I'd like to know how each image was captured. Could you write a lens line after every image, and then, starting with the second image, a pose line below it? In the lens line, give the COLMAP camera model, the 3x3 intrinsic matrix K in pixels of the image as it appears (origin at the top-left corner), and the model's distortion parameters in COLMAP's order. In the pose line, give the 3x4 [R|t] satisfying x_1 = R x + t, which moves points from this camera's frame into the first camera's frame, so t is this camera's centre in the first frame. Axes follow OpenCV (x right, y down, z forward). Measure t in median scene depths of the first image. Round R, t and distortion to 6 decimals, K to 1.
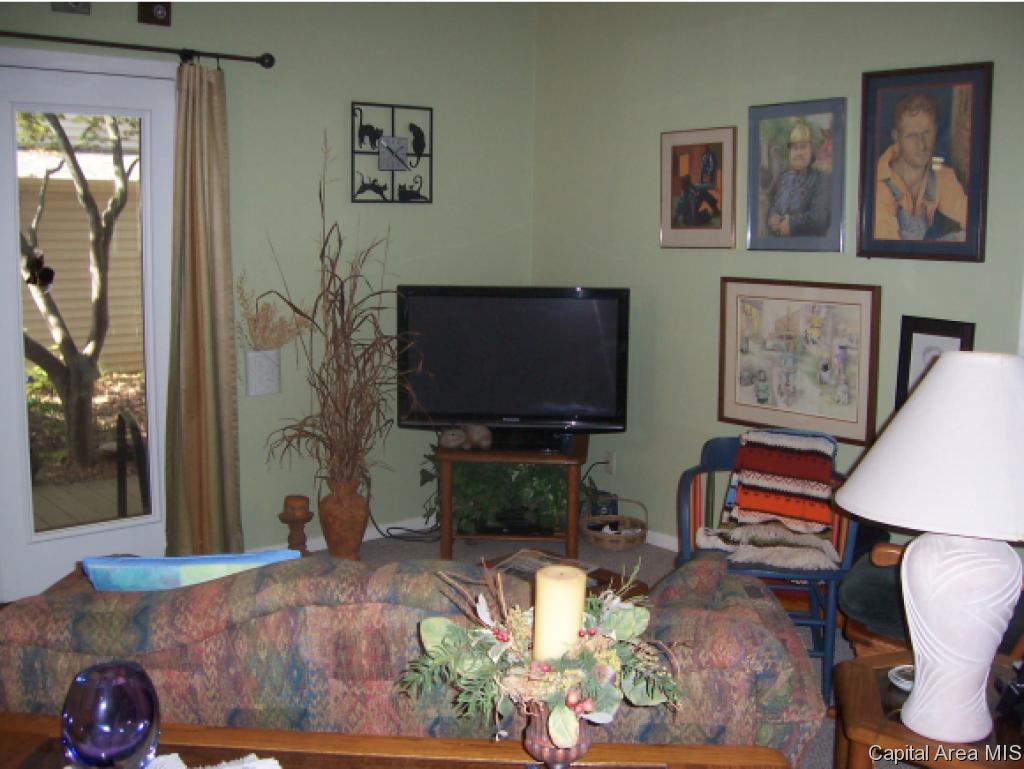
lens RADIAL K [[1078.3, 0, 520.6], [0, 1078.3, 381.3], [0, 0, 1]] dist [-0.128790, 0.000000]
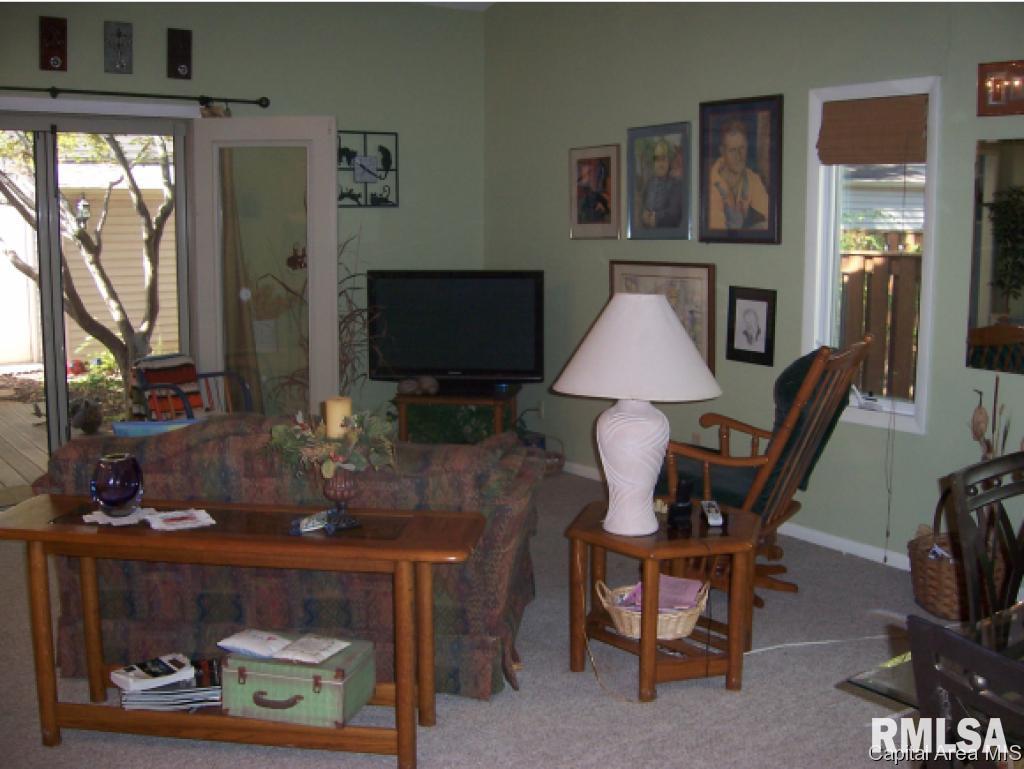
lens RADIAL K [[1078.3, 0, 513.3], [0, 1078.3, 374.3], [0, 0, 1]] dist [-0.128790, 0.000000]
pose [[0.997575, -0.003302, -0.069517, 0.153569], [0.002901, 0.999979, -0.005865, 0.045585], [0.069535, 0.005649, 0.997564, -0.290763]]
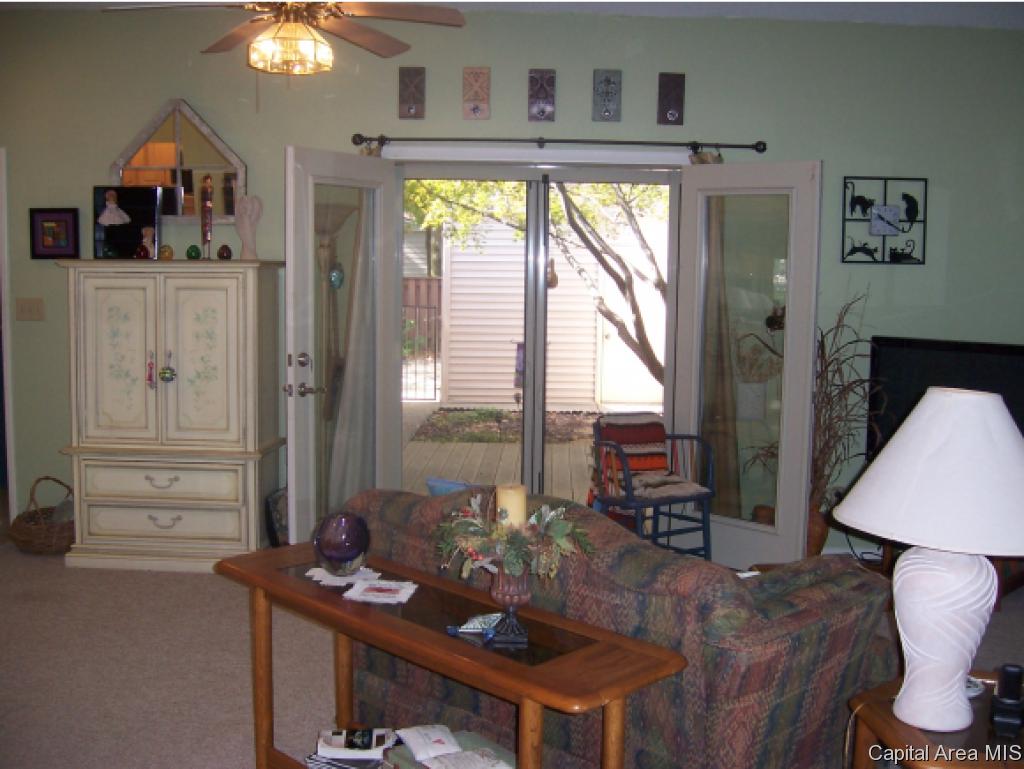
lens RADIAL K [[1078.3, 0, 534.0], [0, 1078.3, 383.9], [0, 0, 1]] dist [-0.128790, 0.000000]
pose [[0.752290, 0.069319, -0.655176, 0.358992], [-0.102150, 0.994696, -0.012051, 0.011312], [0.650865, 0.075992, 0.755380, -0.078598]]
